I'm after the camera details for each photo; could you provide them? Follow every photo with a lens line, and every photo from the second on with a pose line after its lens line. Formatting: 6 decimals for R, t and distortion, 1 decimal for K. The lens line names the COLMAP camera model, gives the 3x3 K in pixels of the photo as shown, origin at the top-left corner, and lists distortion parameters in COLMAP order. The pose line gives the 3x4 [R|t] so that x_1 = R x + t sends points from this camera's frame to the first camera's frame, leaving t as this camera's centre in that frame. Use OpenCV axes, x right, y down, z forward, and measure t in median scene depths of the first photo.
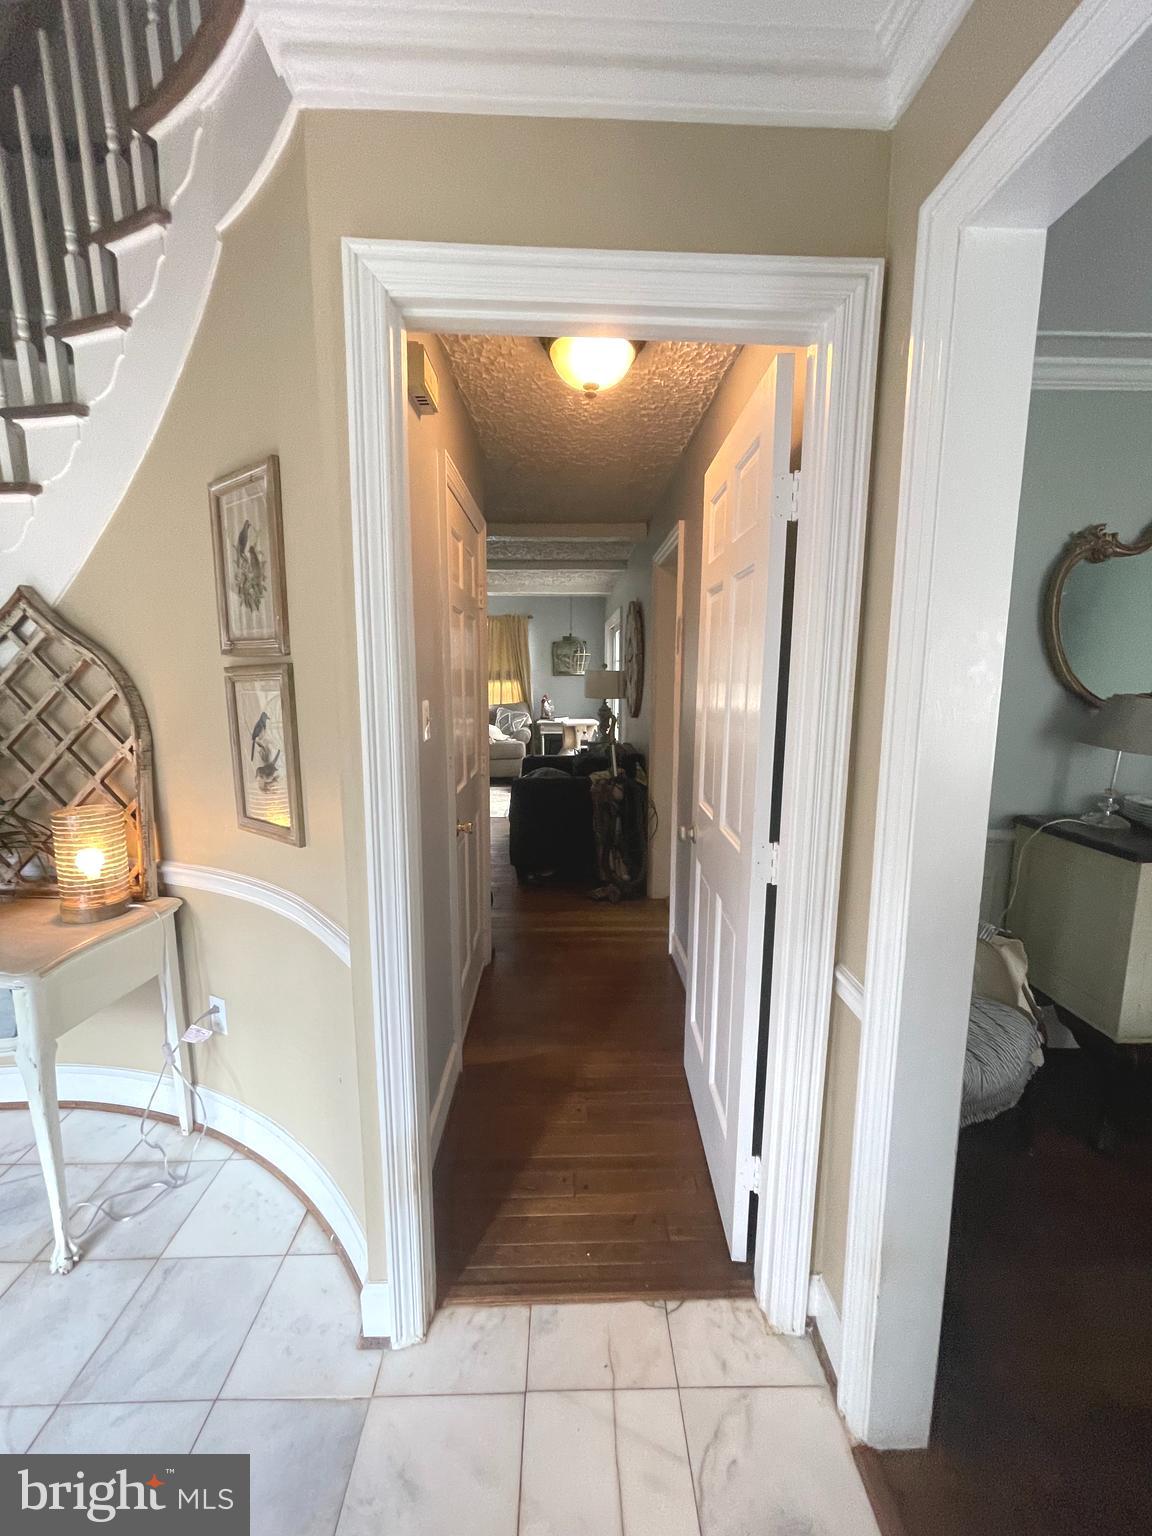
lens RADIAL K [[618.1, 0, 578.8], [0, 618.1, 762.0], [0, 0, 1]] dist [-0.000441, 0.002616]
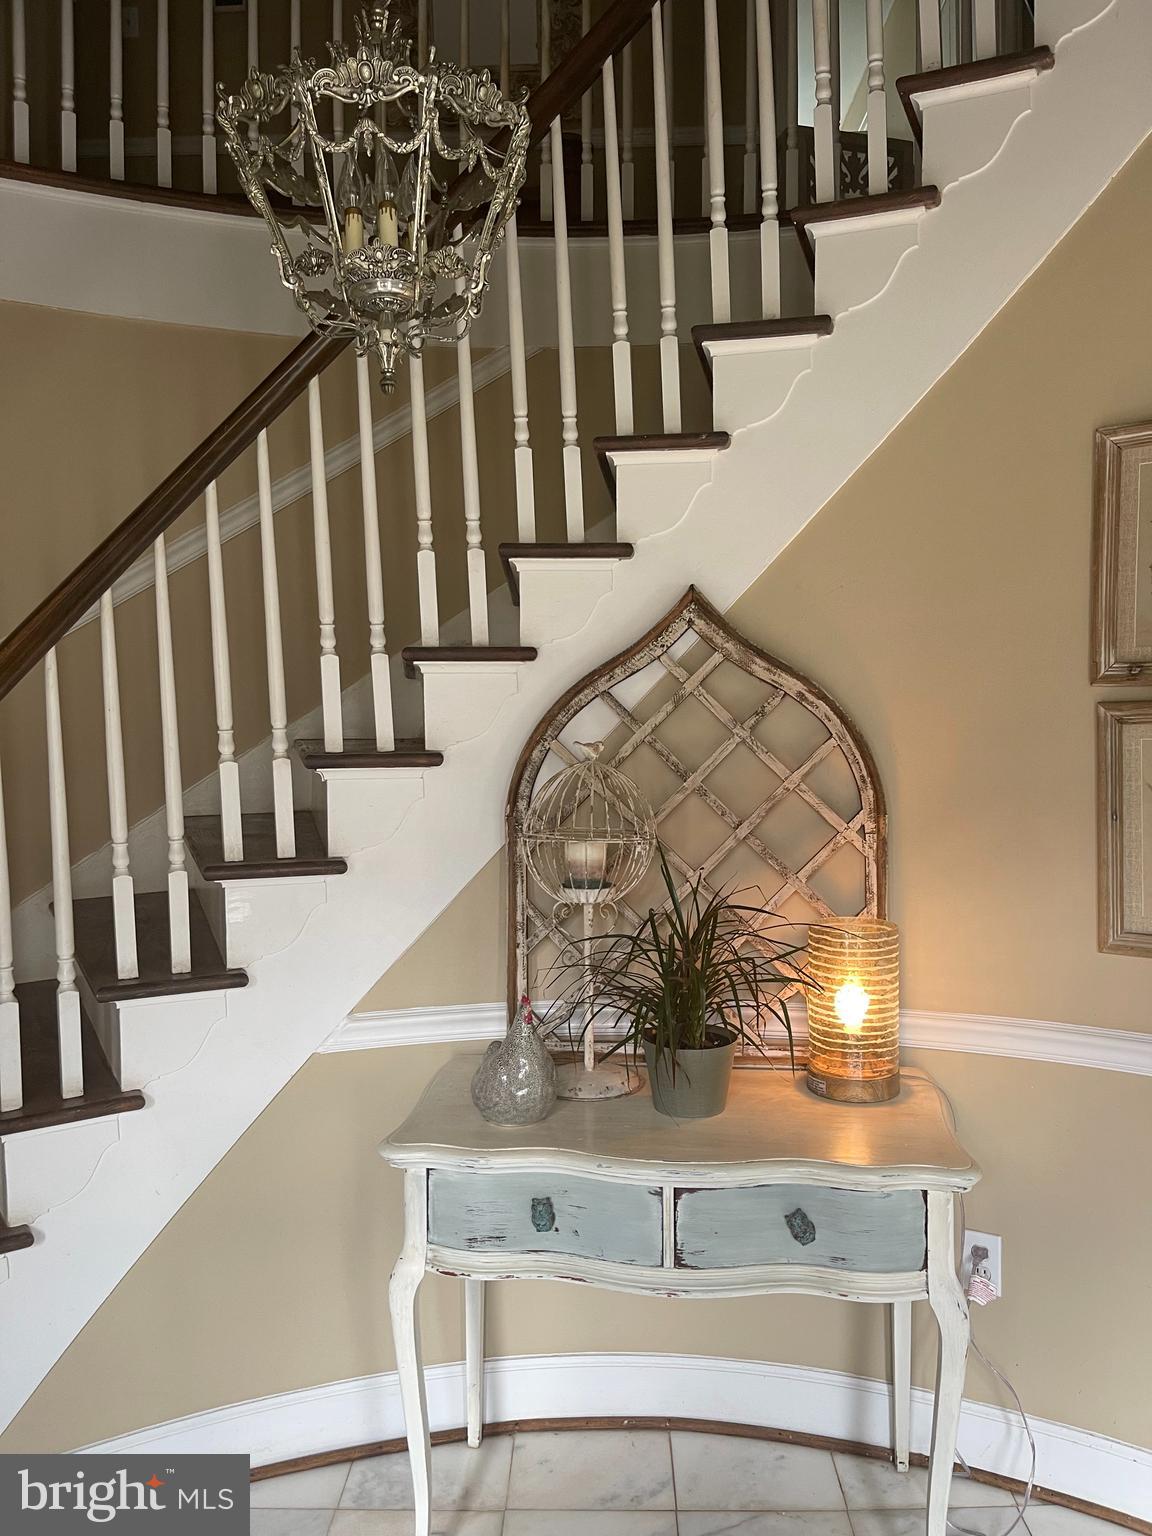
lens RADIAL K [[1156.2, 0, 582.2], [0, 1156.2, 776.7], [0, 0, 1]] dist [0.045767, -0.046535]
pose [[0.999105, -0.014565, -0.039701, -0.989229], [0.011245, 0.996519, -0.082604, 0.020475], [0.040766, 0.082084, 0.995791, -0.224381]]
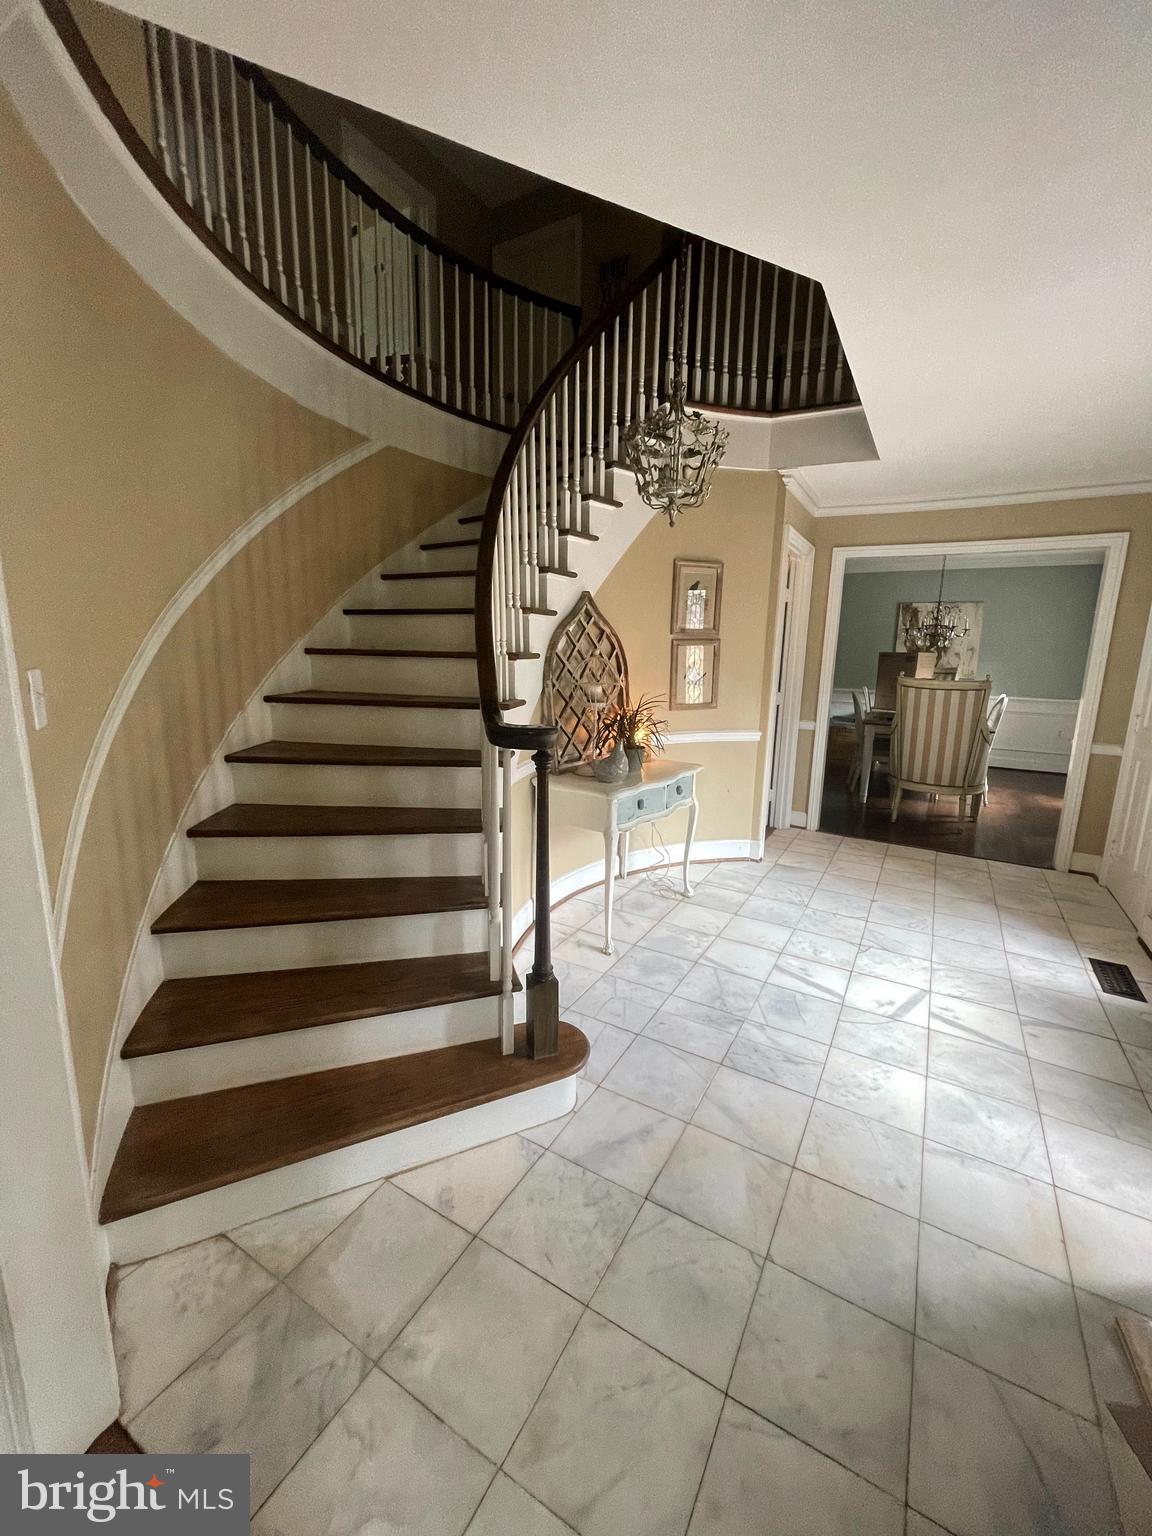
lens RADIAL K [[618.1, 0, 575.3], [0, 618.1, 760.2], [0, 0, 1]] dist [-0.000441, 0.002616]
pose [[0.525625, -0.148753, 0.837610, -2.569739], [0.109732, 0.988224, 0.106641, 0.006412], [-0.843610, 0.035859, 0.535758, 0.078988]]
